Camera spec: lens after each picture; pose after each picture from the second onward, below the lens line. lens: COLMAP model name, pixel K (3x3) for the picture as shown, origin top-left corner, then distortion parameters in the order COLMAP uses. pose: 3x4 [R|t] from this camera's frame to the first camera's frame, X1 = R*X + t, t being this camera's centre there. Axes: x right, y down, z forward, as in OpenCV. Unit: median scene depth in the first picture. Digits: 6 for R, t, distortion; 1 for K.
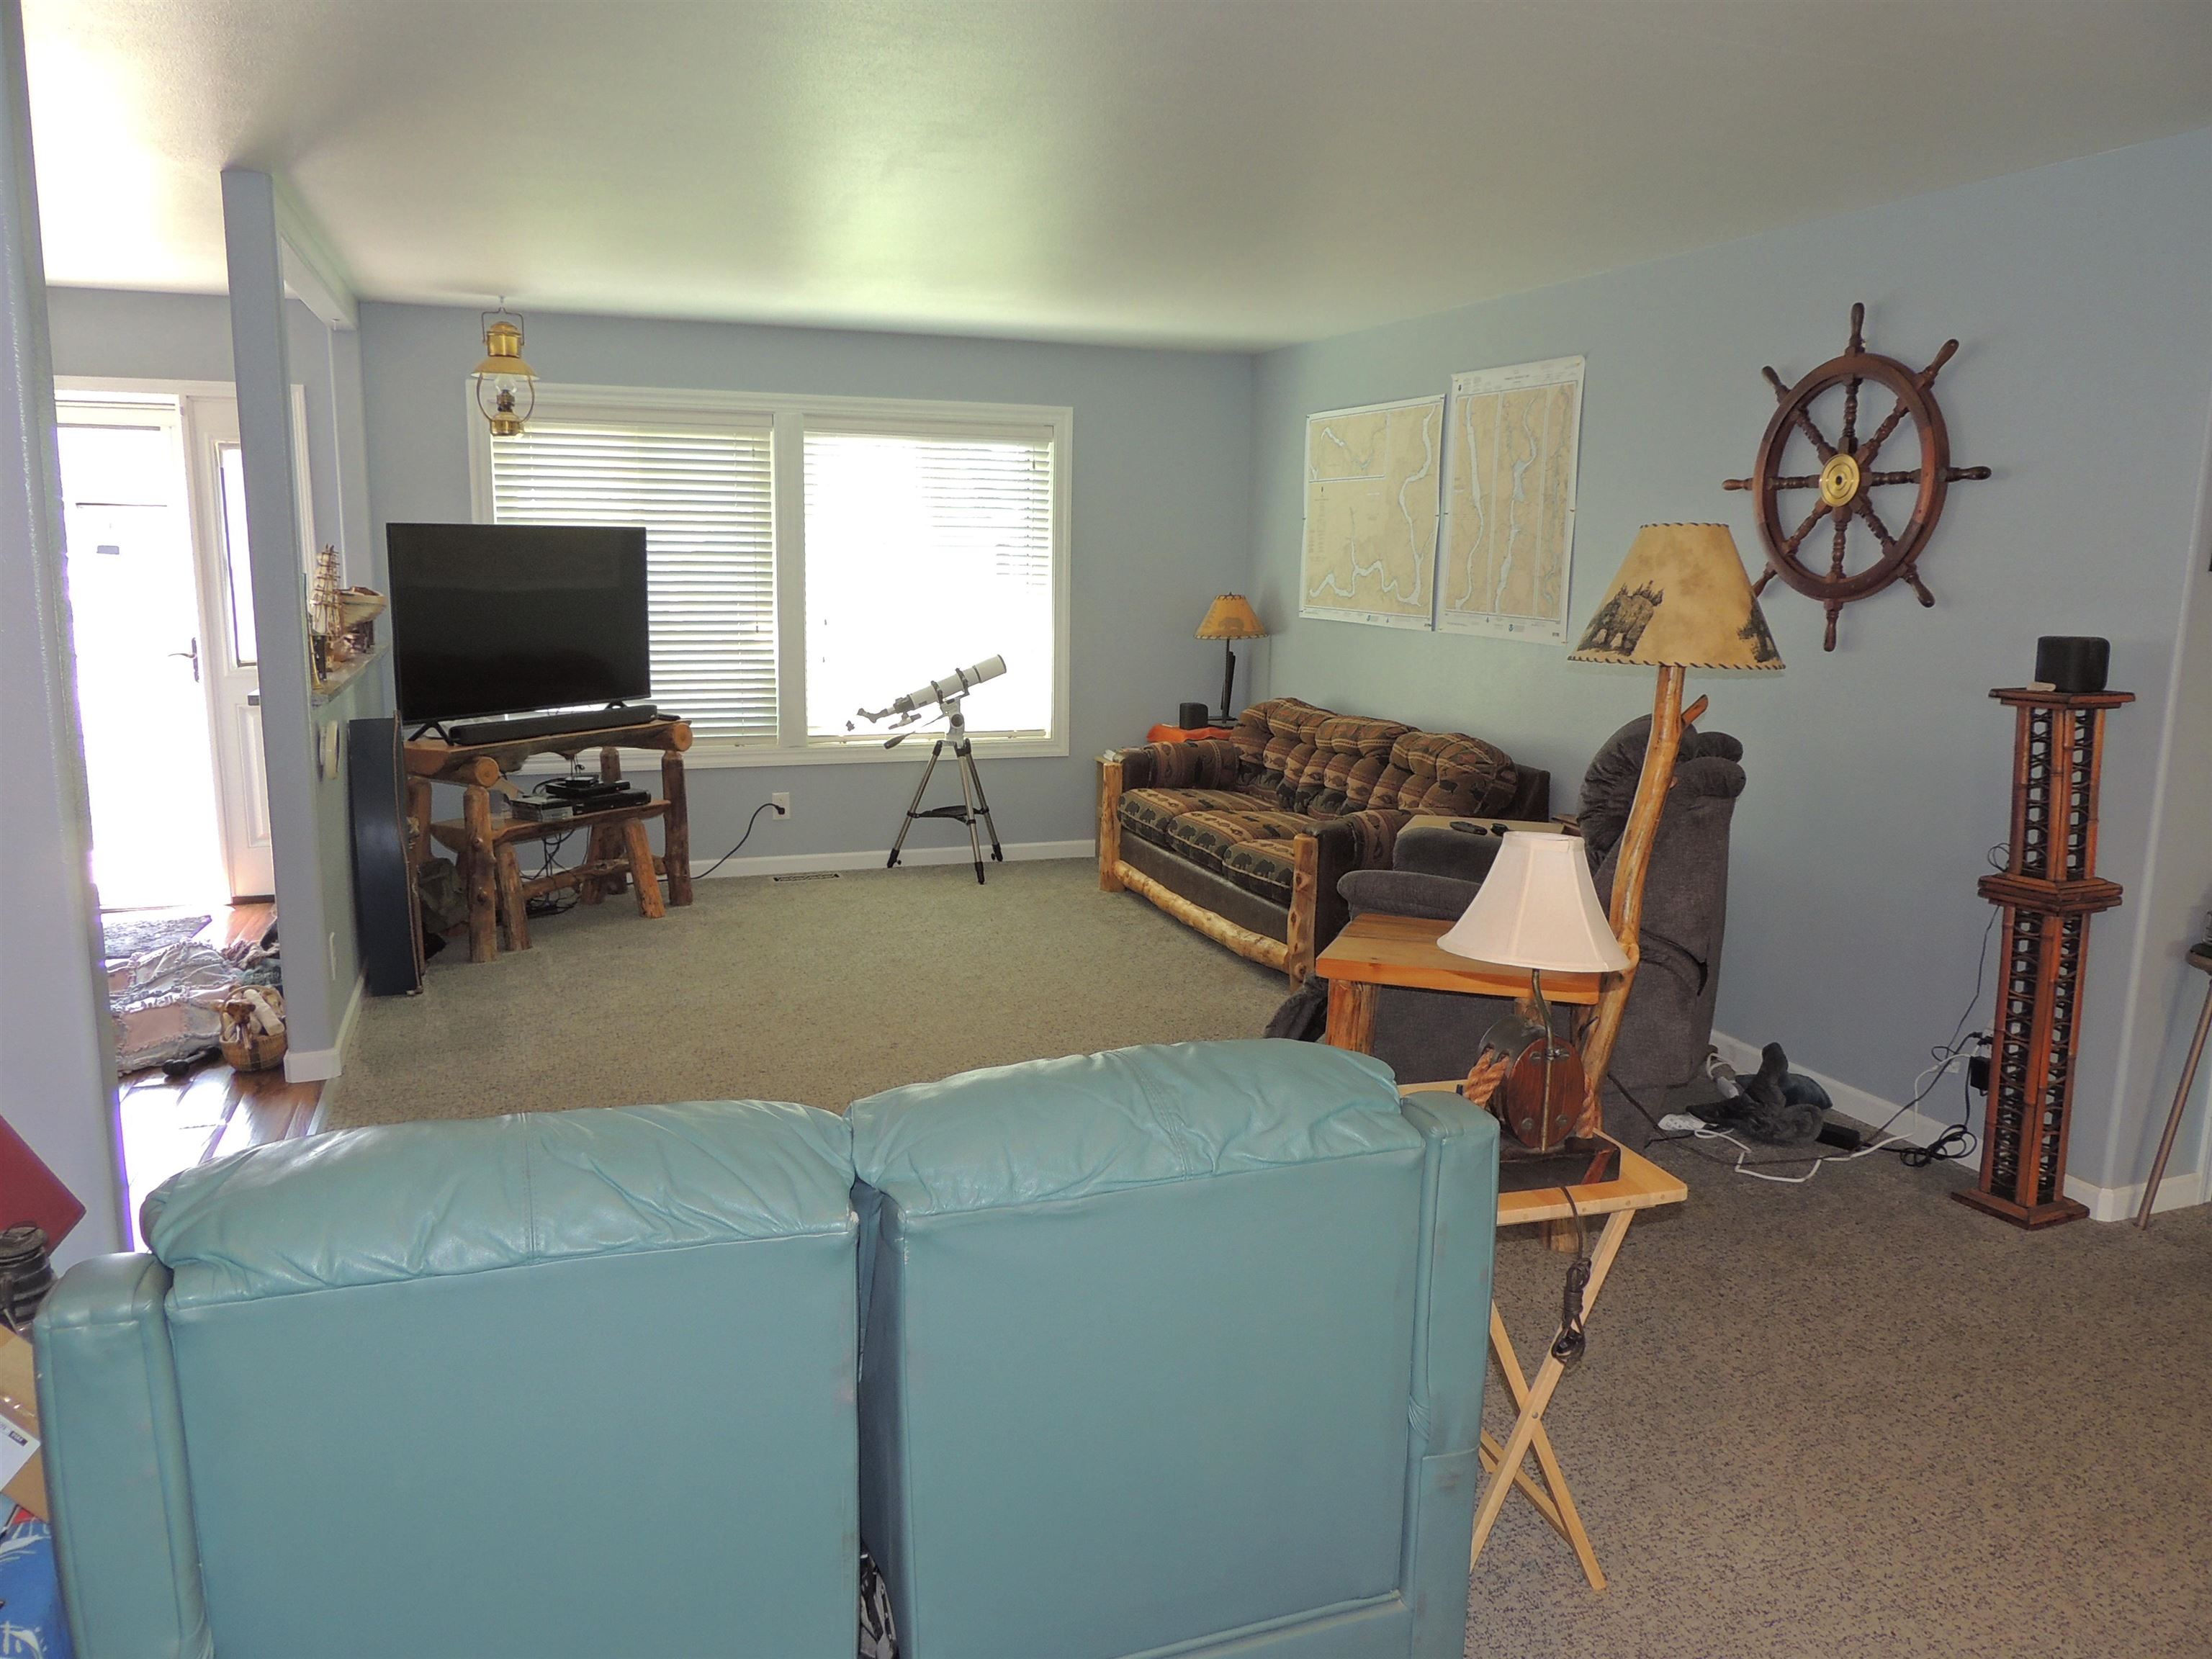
lens RADIAL K [[1564.3, 0, 1106.0], [0, 1564.3, 829.5], [0, 0, 1]] dist [-0.021850, -0.008471]
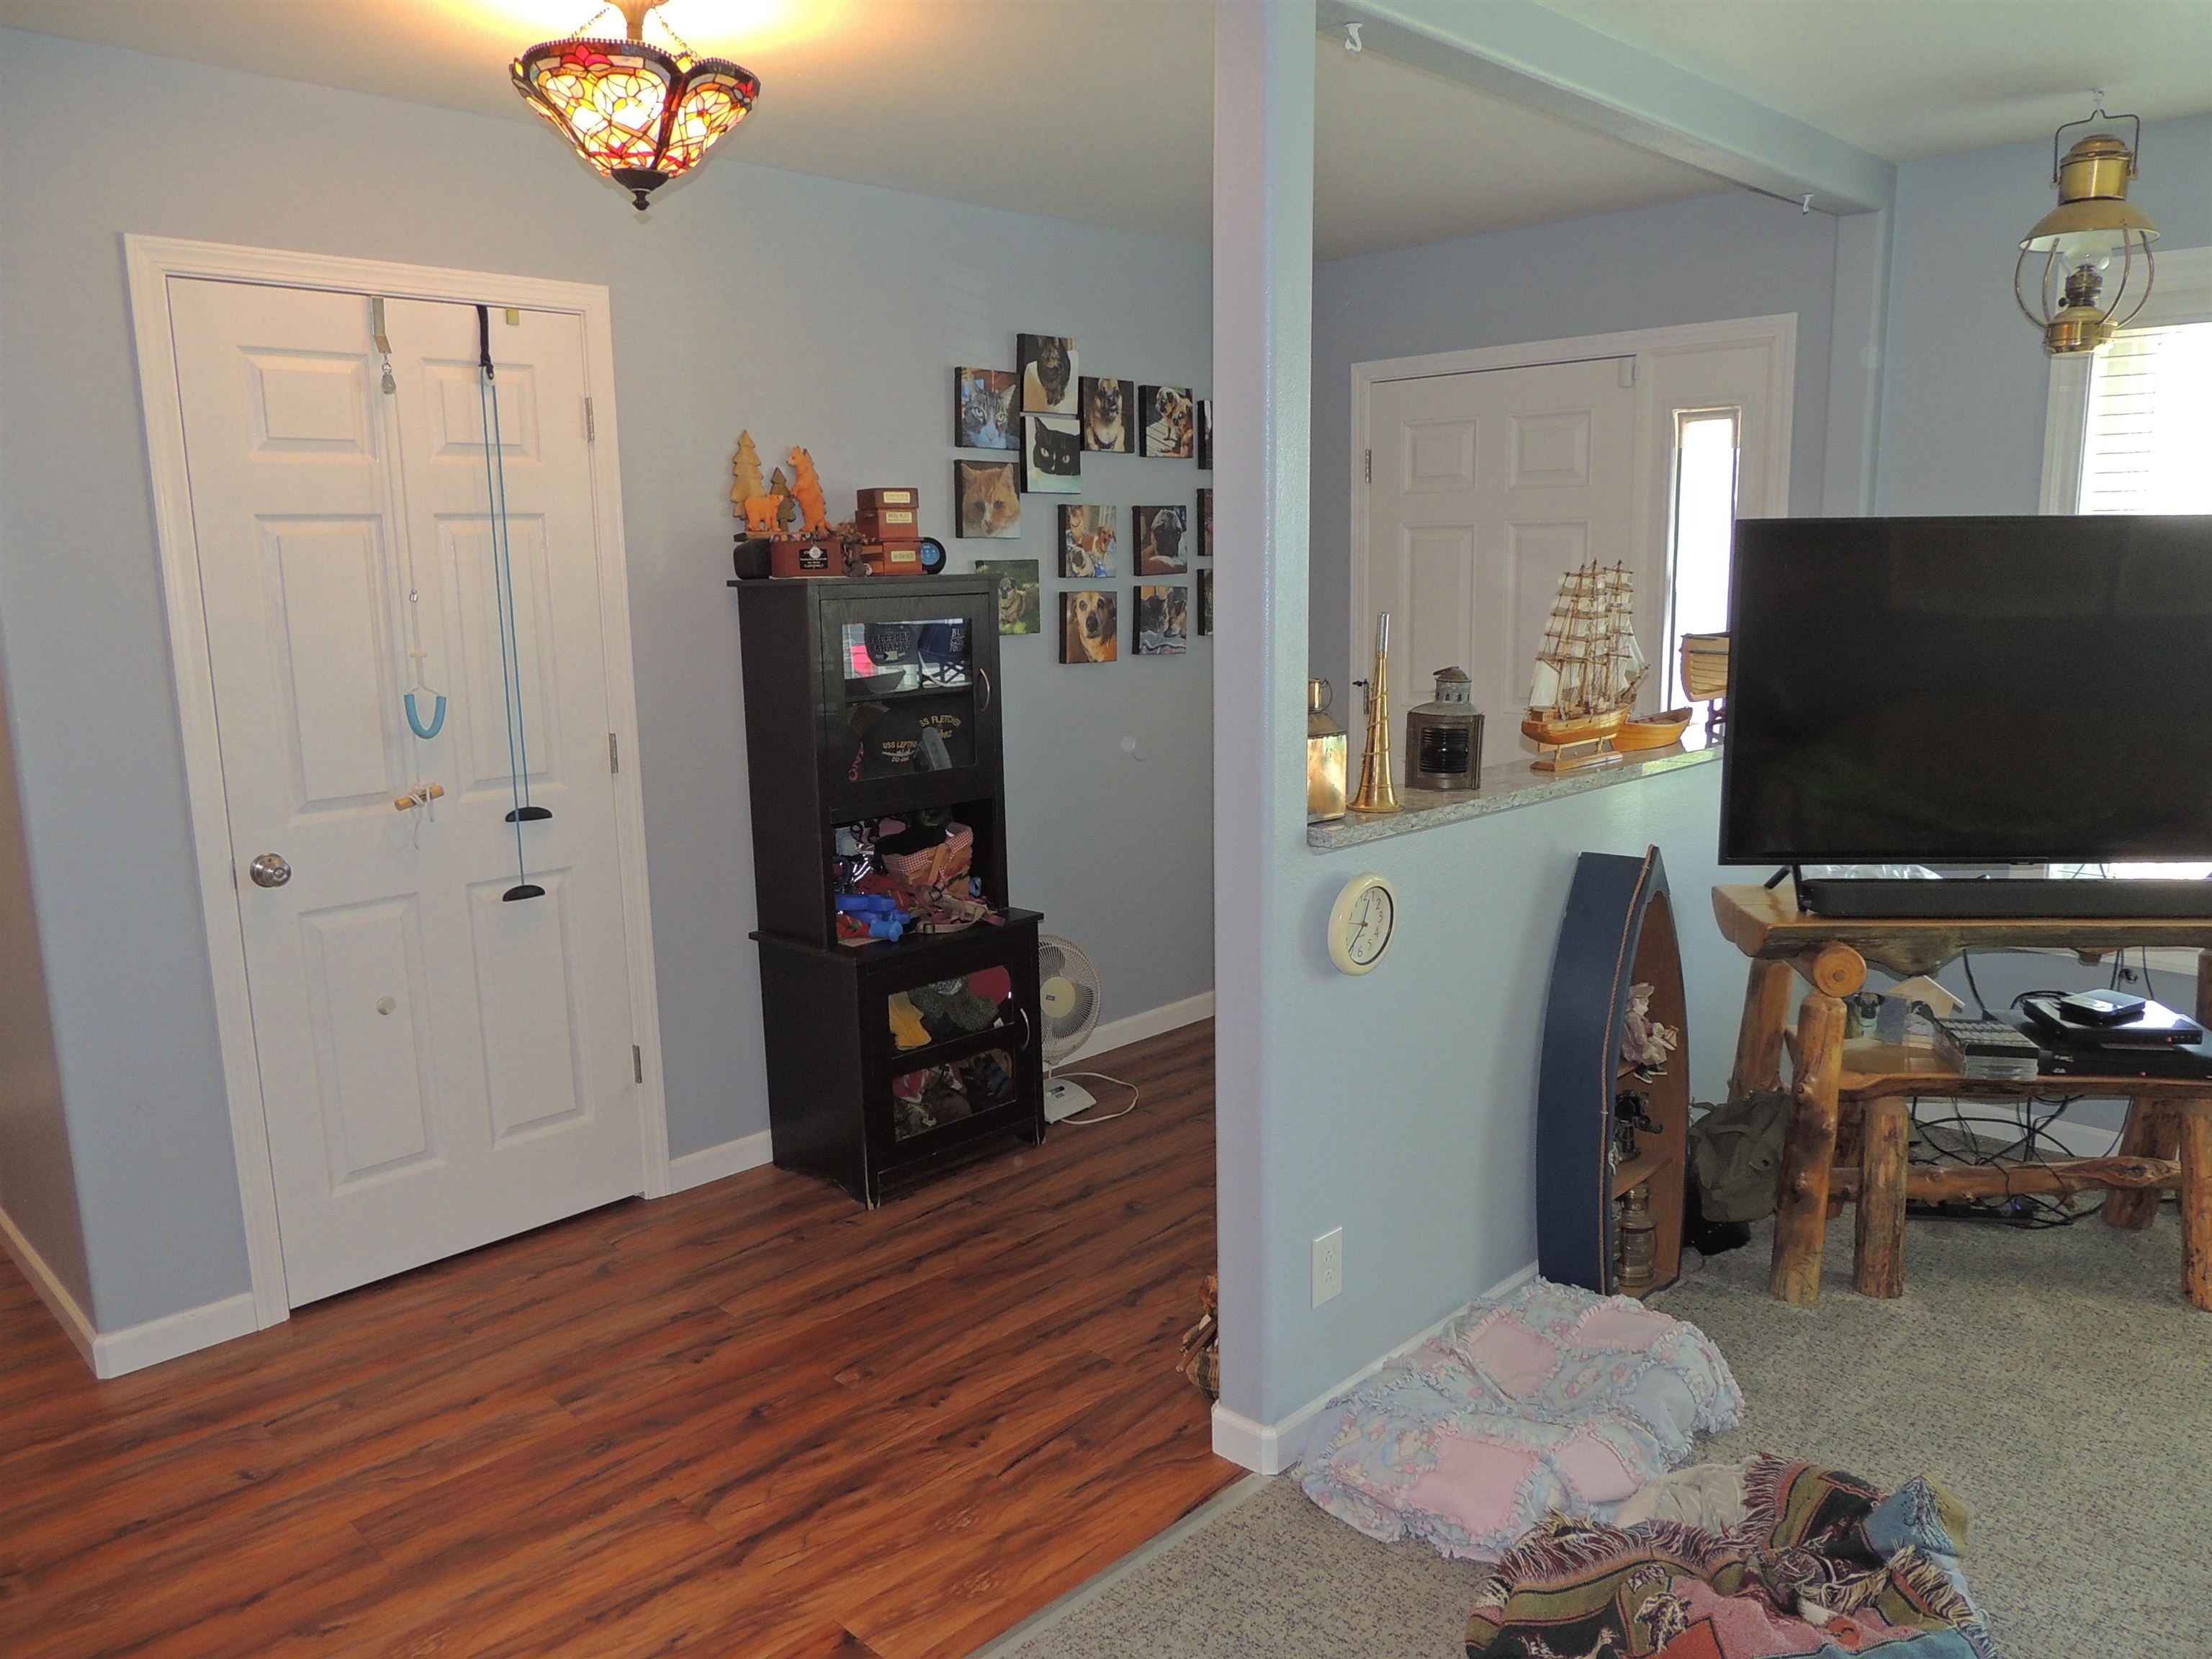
lens RADIAL K [[1564.3, 0, 1106.0], [0, 1564.3, 829.5], [0, 0, 1]] dist [-0.021850, -0.008471]
pose [[0.407856, 0.131071, -0.903590, -0.013949], [-0.132629, 0.987651, 0.083400, -0.088330], [0.903362, 0.085827, 0.420203, 0.483922]]
